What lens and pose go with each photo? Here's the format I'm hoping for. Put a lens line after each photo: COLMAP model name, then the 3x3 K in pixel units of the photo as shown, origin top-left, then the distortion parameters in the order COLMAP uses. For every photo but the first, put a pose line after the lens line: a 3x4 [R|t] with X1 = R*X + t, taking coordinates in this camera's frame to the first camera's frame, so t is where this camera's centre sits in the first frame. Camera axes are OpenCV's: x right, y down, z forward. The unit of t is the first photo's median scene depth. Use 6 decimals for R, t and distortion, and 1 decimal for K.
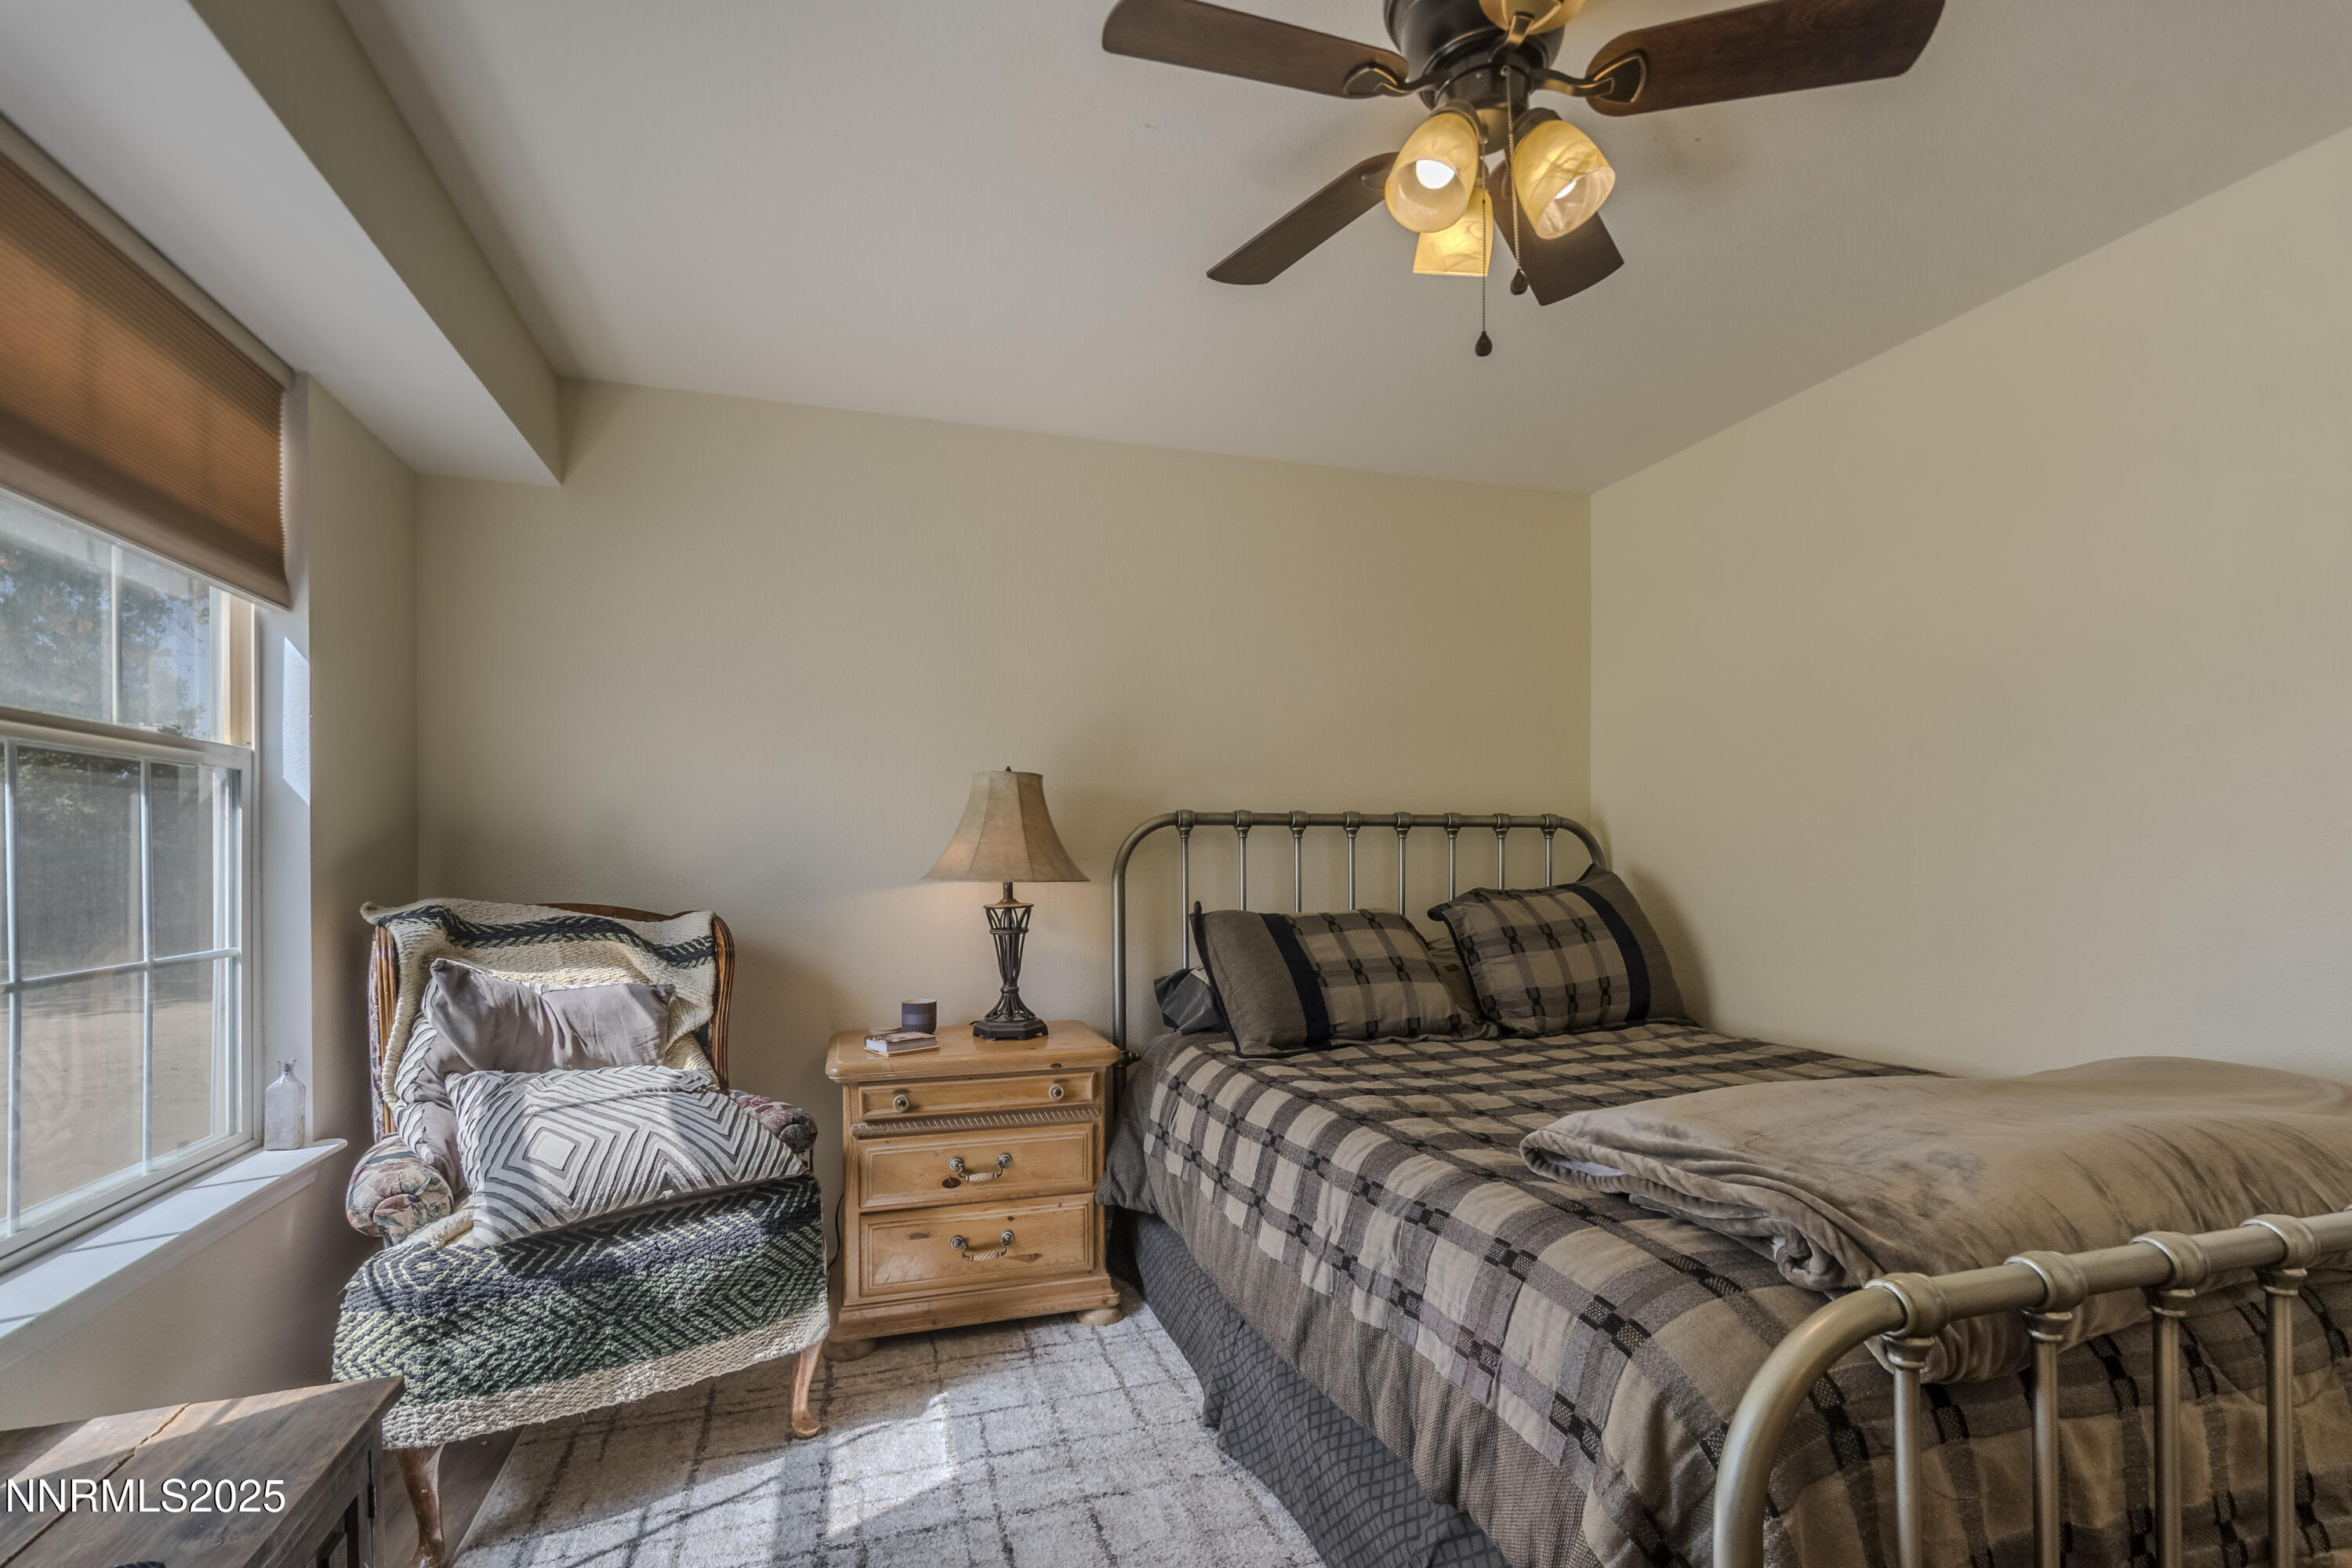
lens RADIAL K [[1037.3, 0, 1212.6], [0, 1037.3, 858.5], [0, 0, 1]] dist [0.014881, -0.007556]
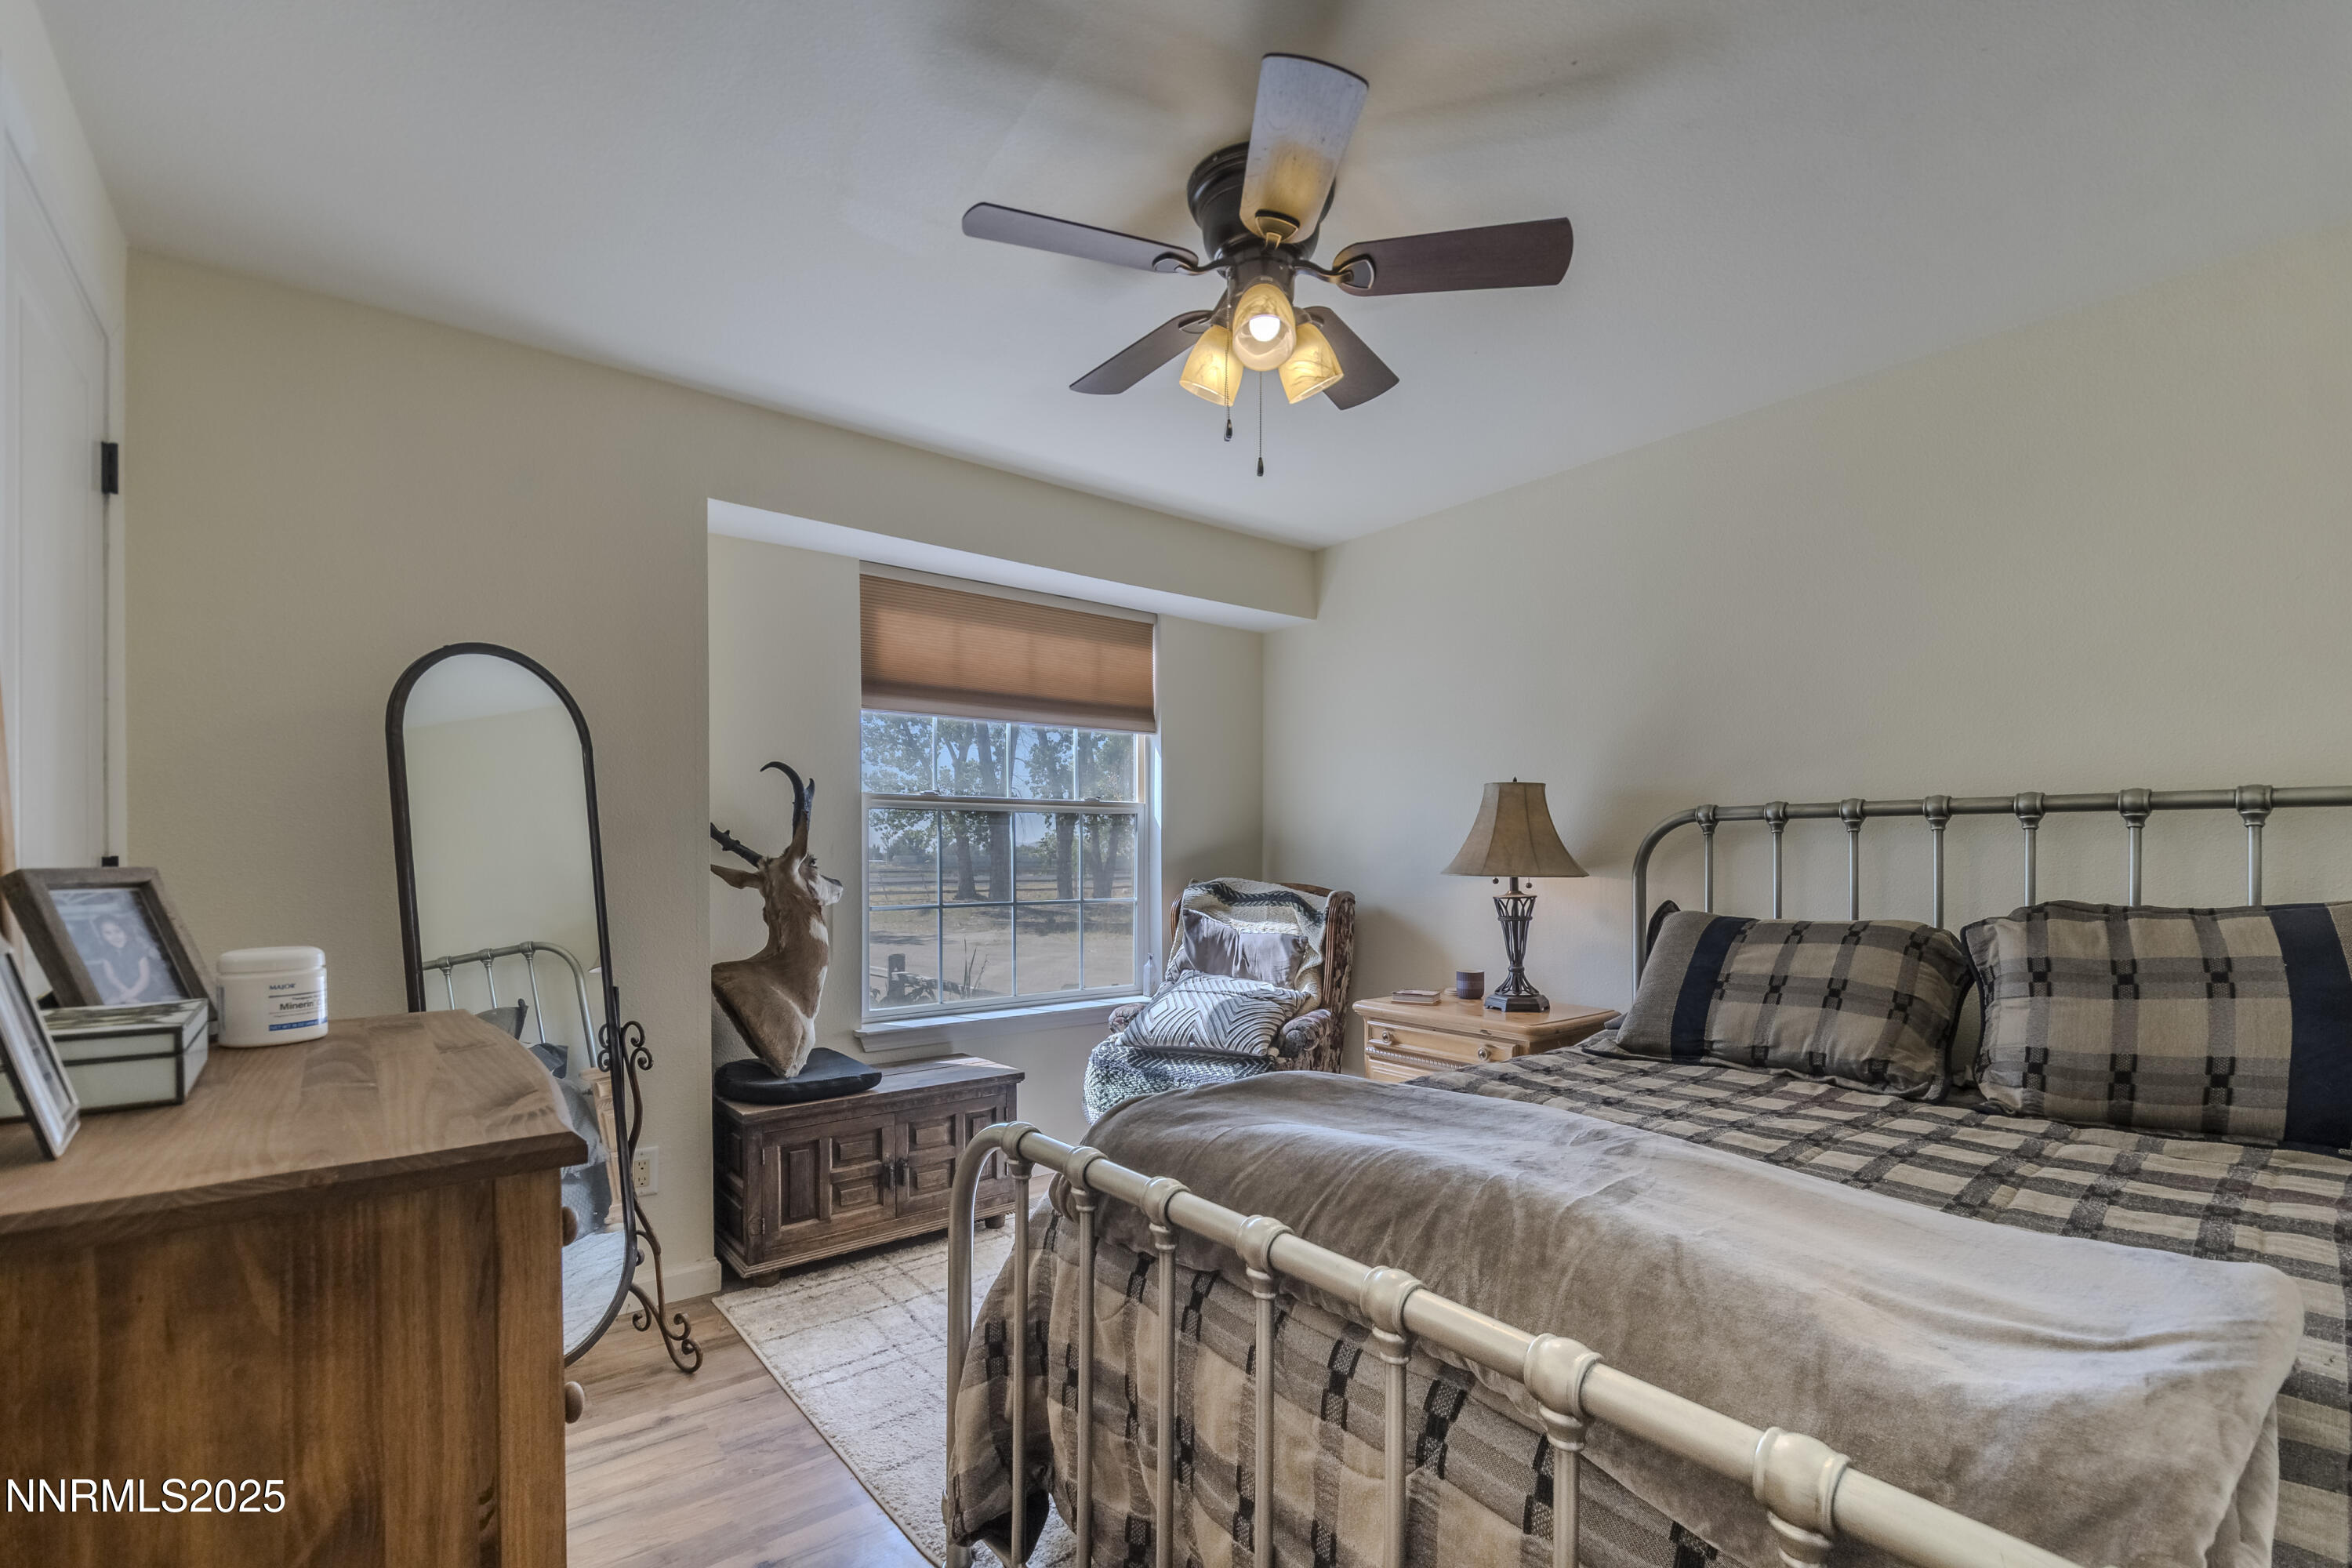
lens RADIAL K [[1020.2, 0, 1187.5], [0, 1020.2, 885.0], [0, 0, 1]] dist [0.016878, -0.017021]
pose [[0.373123, 0.030519, -0.927280, 0.827493], [0.004631, 0.999385, 0.034756, -0.010890], [0.927770, -0.017262, 0.372752, 0.257477]]
